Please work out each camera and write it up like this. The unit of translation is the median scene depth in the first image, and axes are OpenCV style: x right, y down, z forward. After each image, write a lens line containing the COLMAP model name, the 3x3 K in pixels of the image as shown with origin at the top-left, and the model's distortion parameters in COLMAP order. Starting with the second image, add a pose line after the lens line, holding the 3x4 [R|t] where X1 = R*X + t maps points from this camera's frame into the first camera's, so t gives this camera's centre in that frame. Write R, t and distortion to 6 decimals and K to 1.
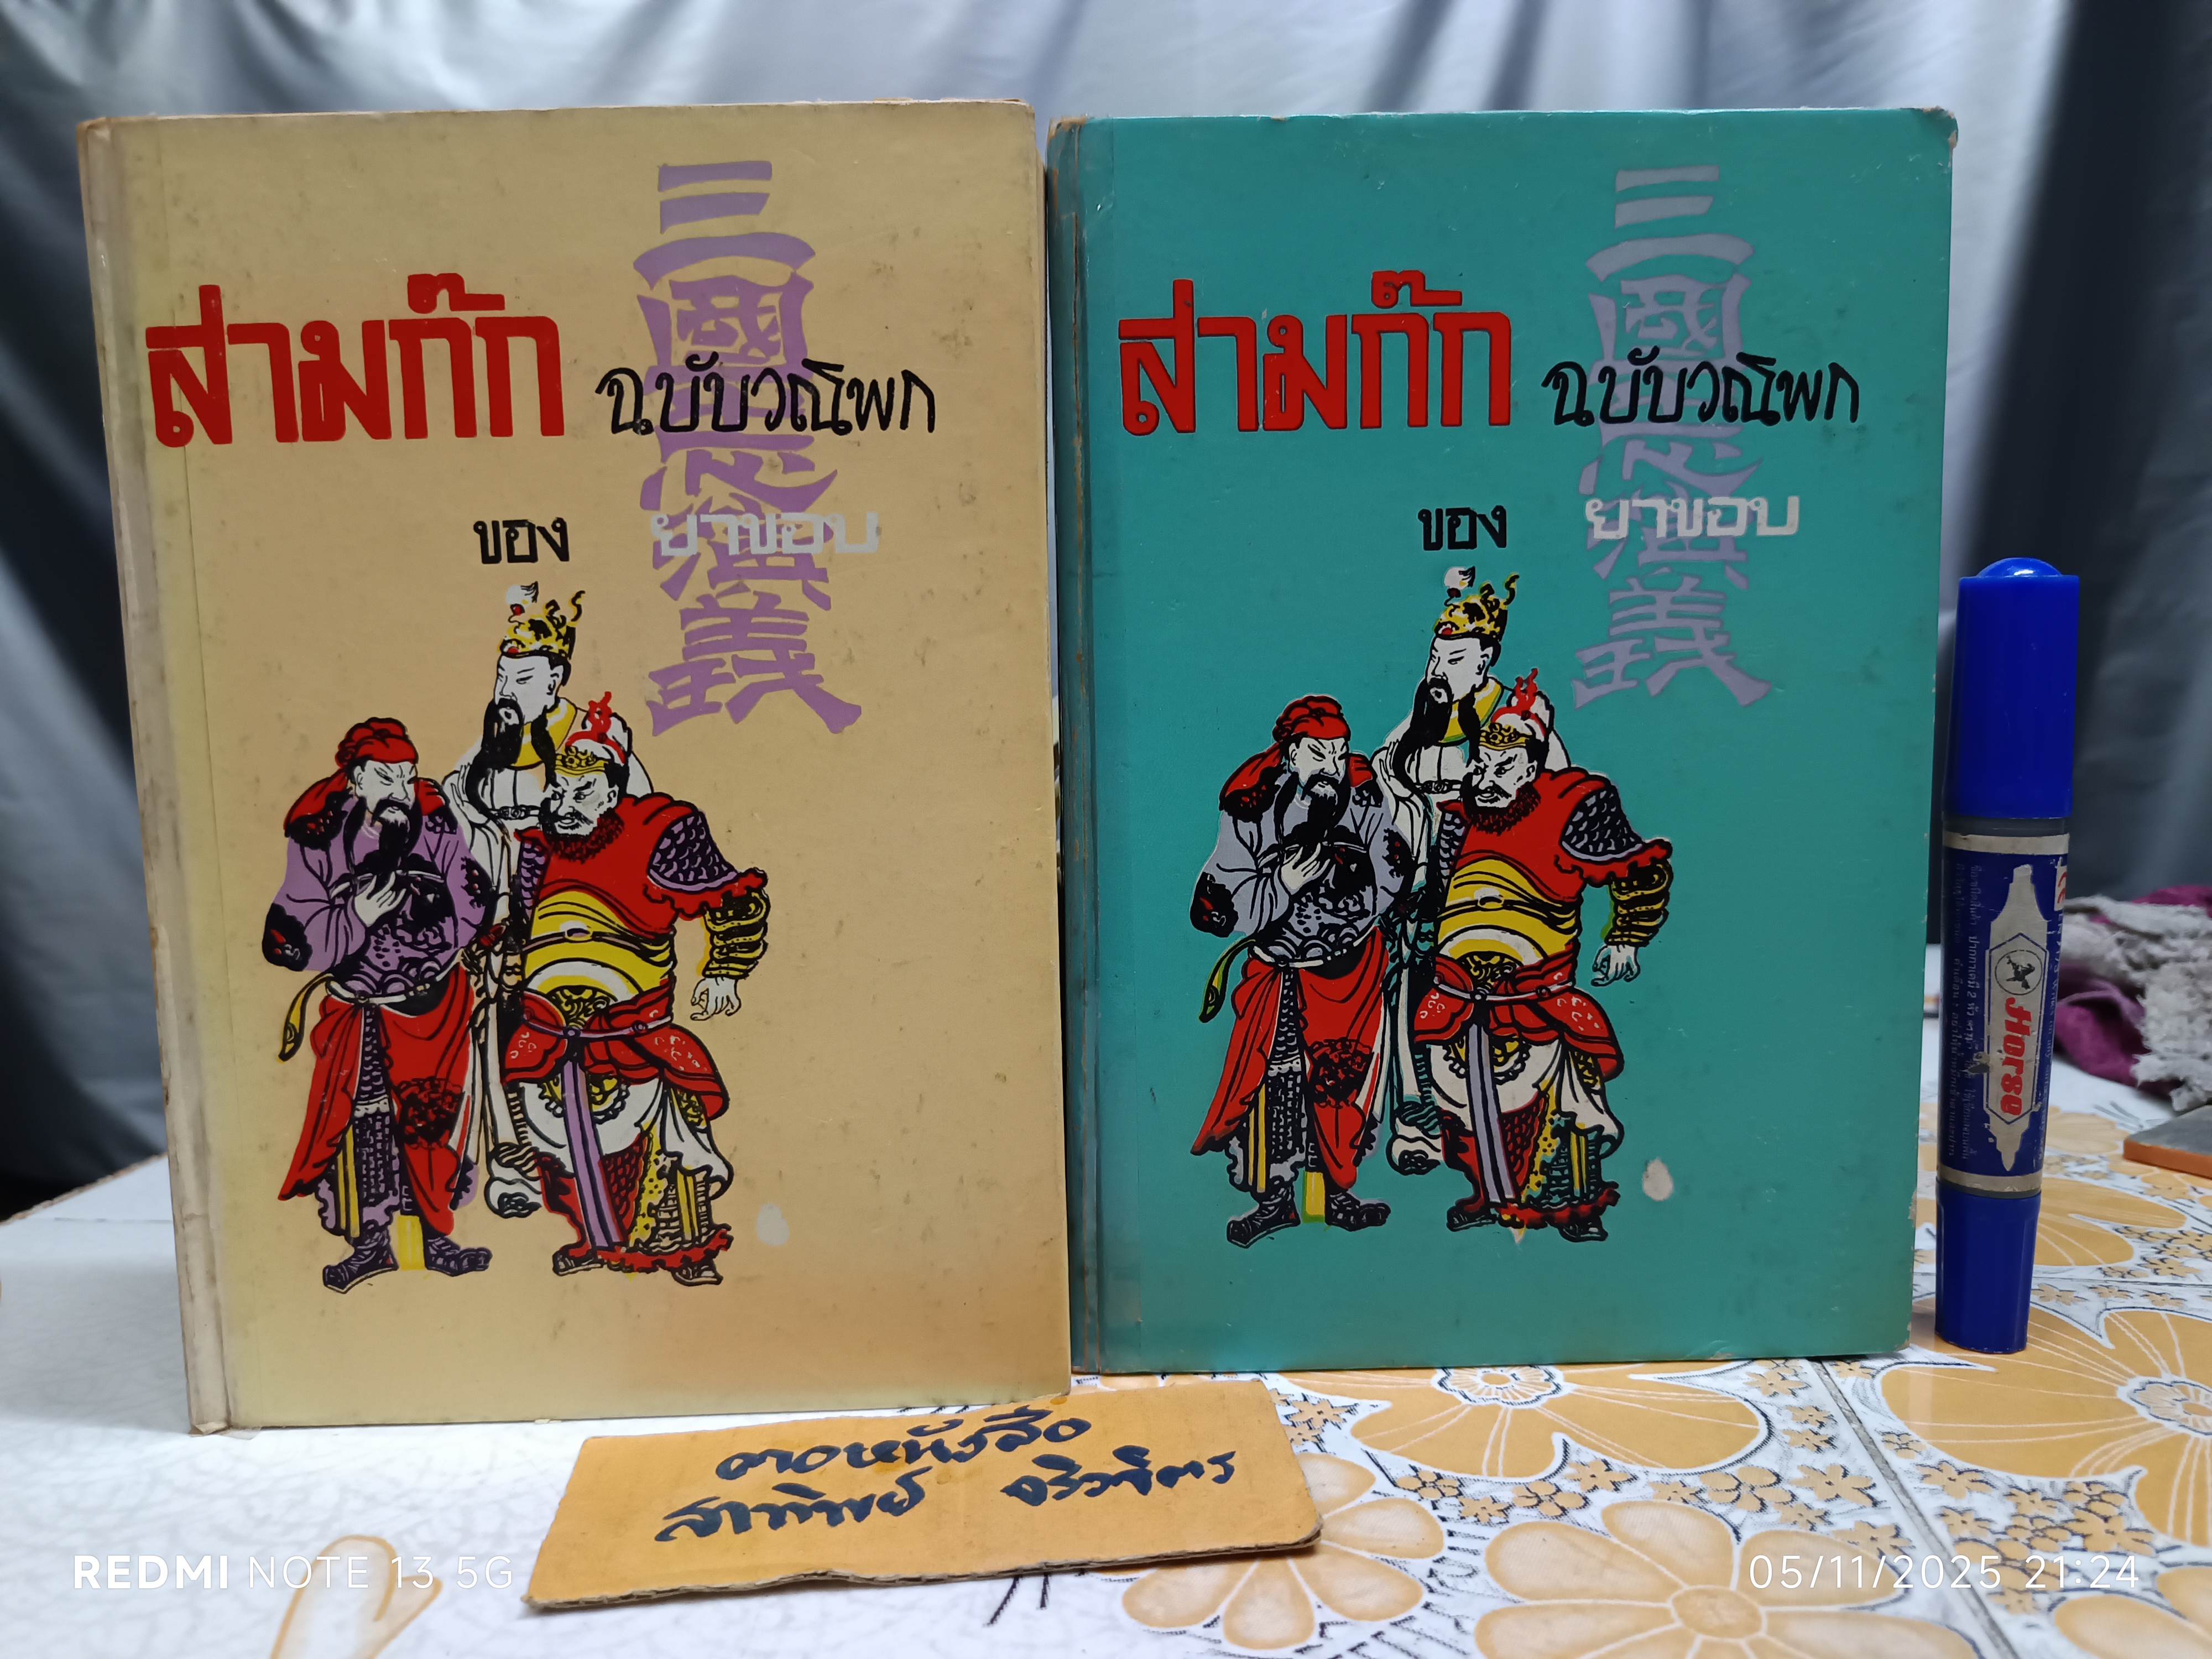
lens RADIAL K [[1540.2, 0, 1107.6], [0, 1540.2, 835.6], [0, 0, 1]] dist [-0.026420, -0.002266]
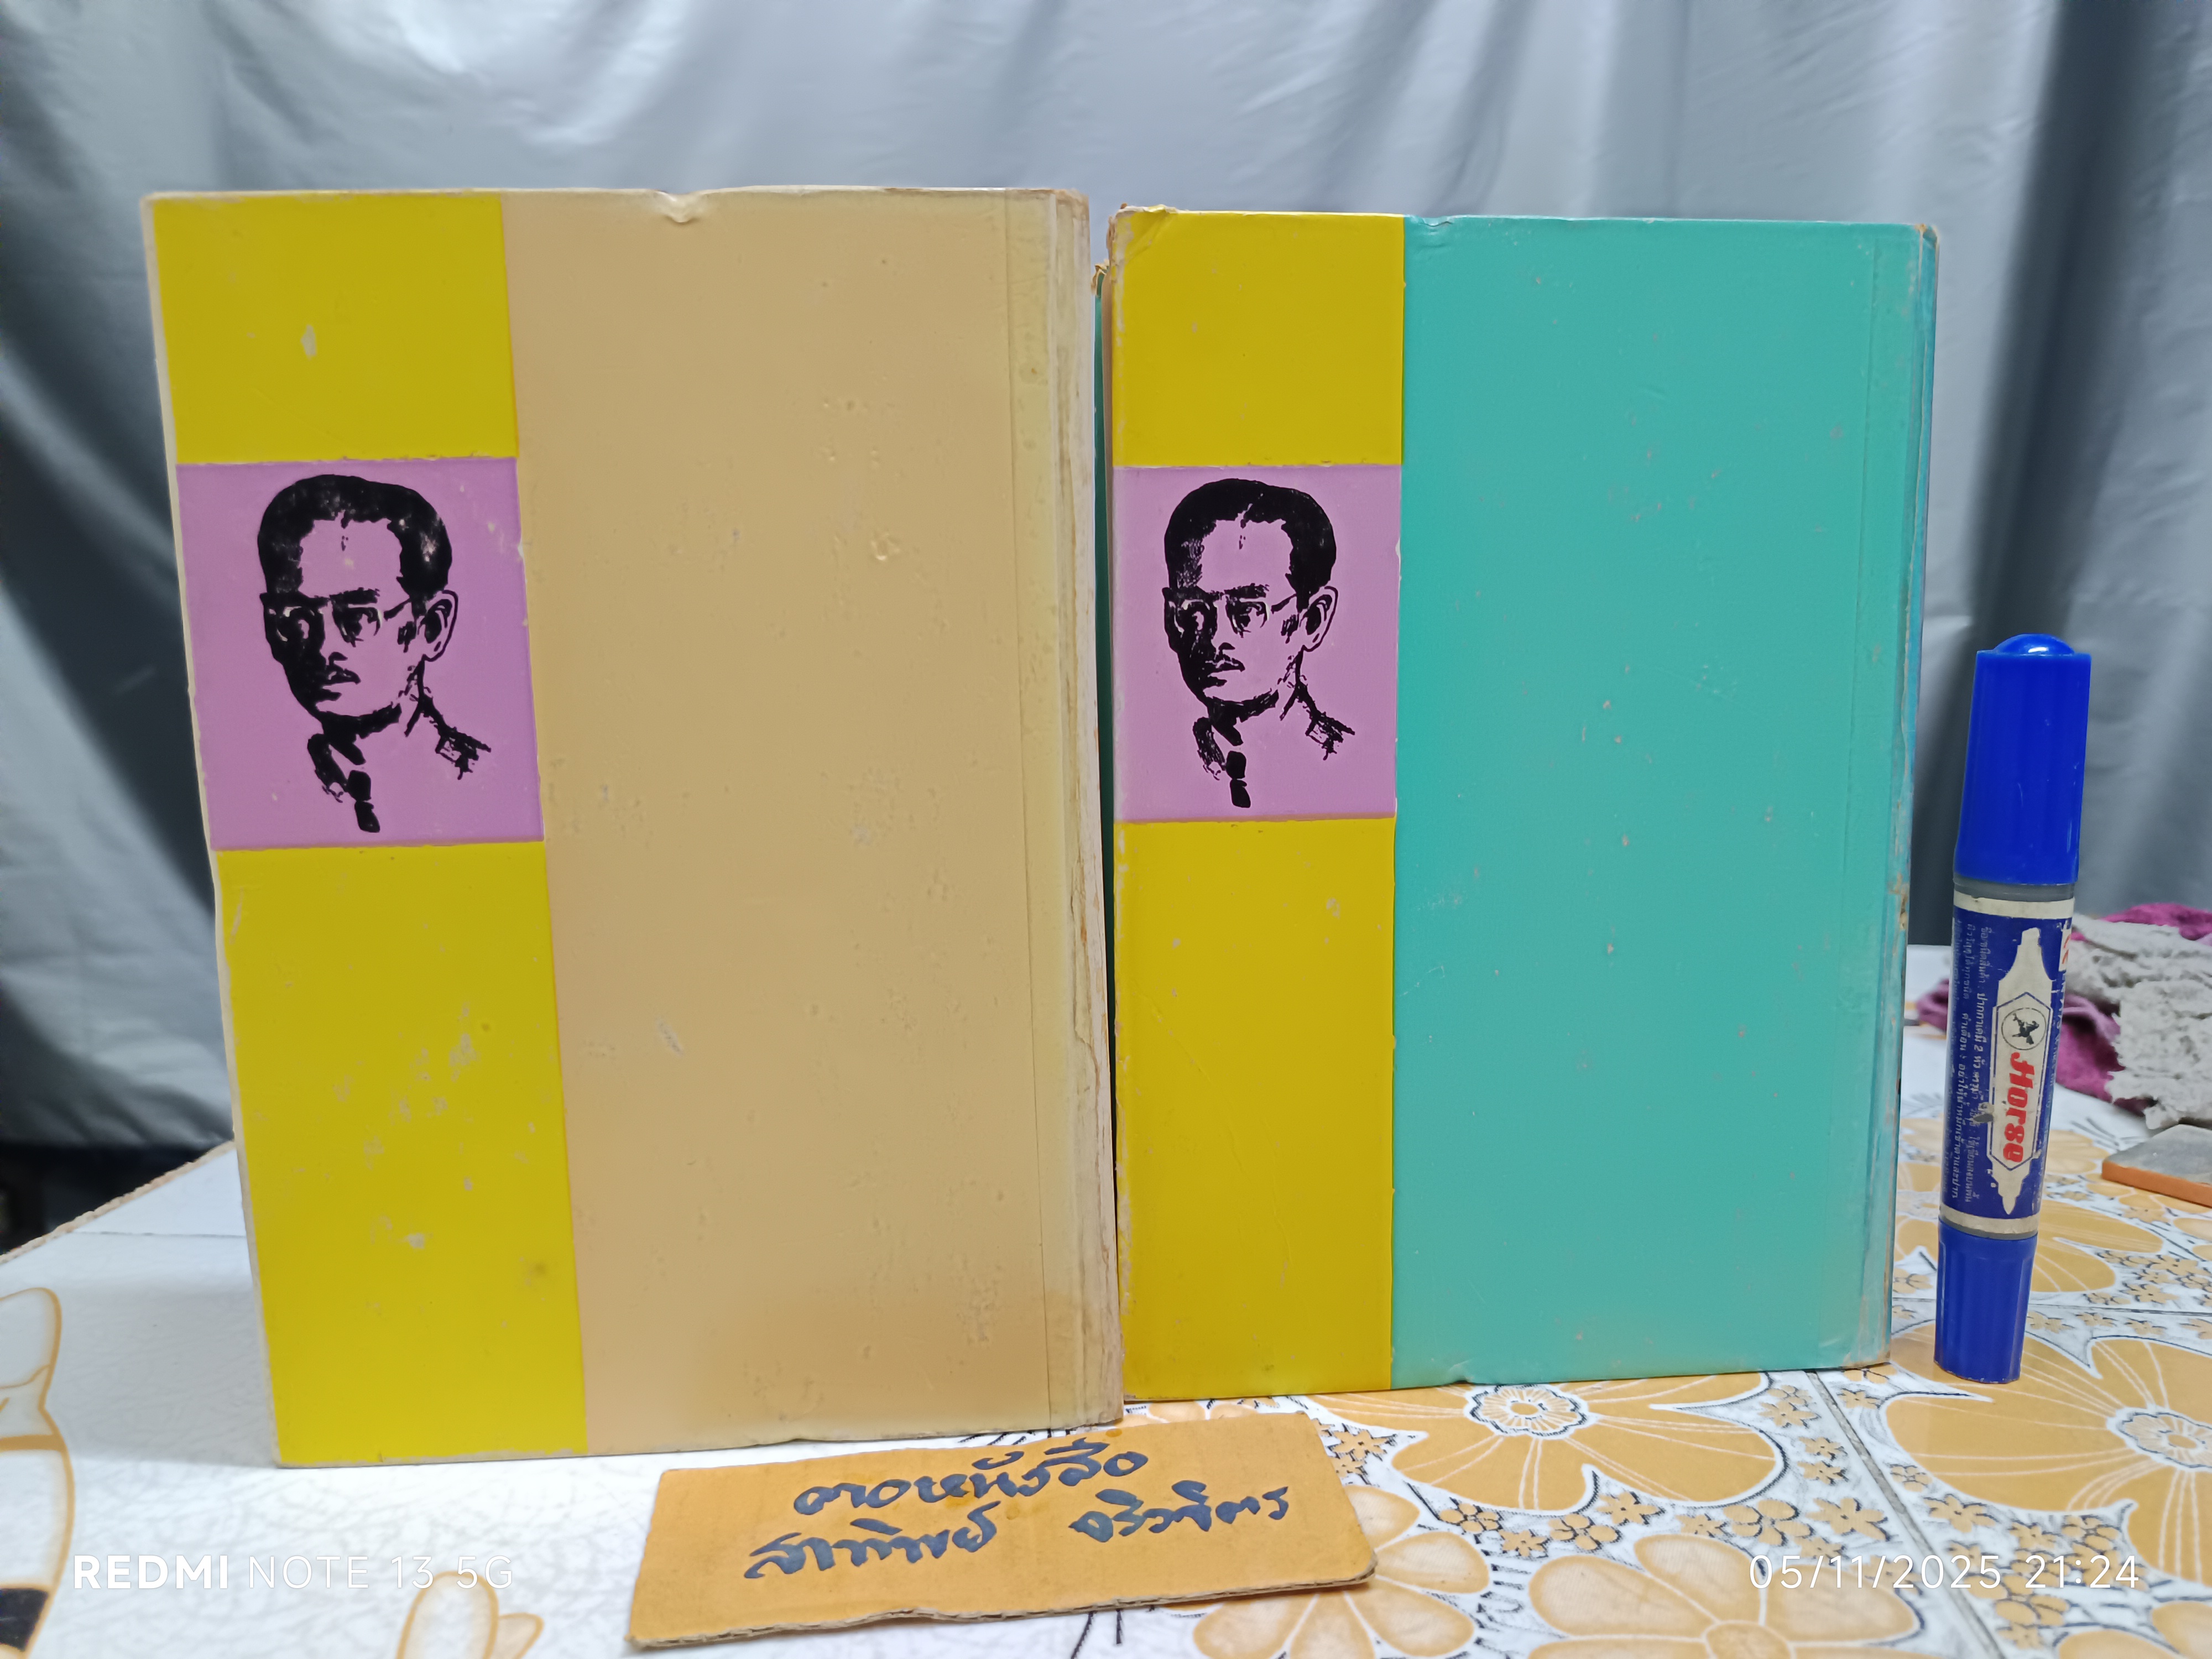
lens RADIAL K [[1540.2, 0, 1101.3], [0, 1540.2, 822.1], [0, 0, 1]] dist [-0.026420, -0.002266]
pose [[0.999713, 0.009215, 0.022103, -0.072203], [-0.009687, 0.999725, 0.021333, -0.076600], [-0.021900, -0.021541, 0.999528, -0.041508]]
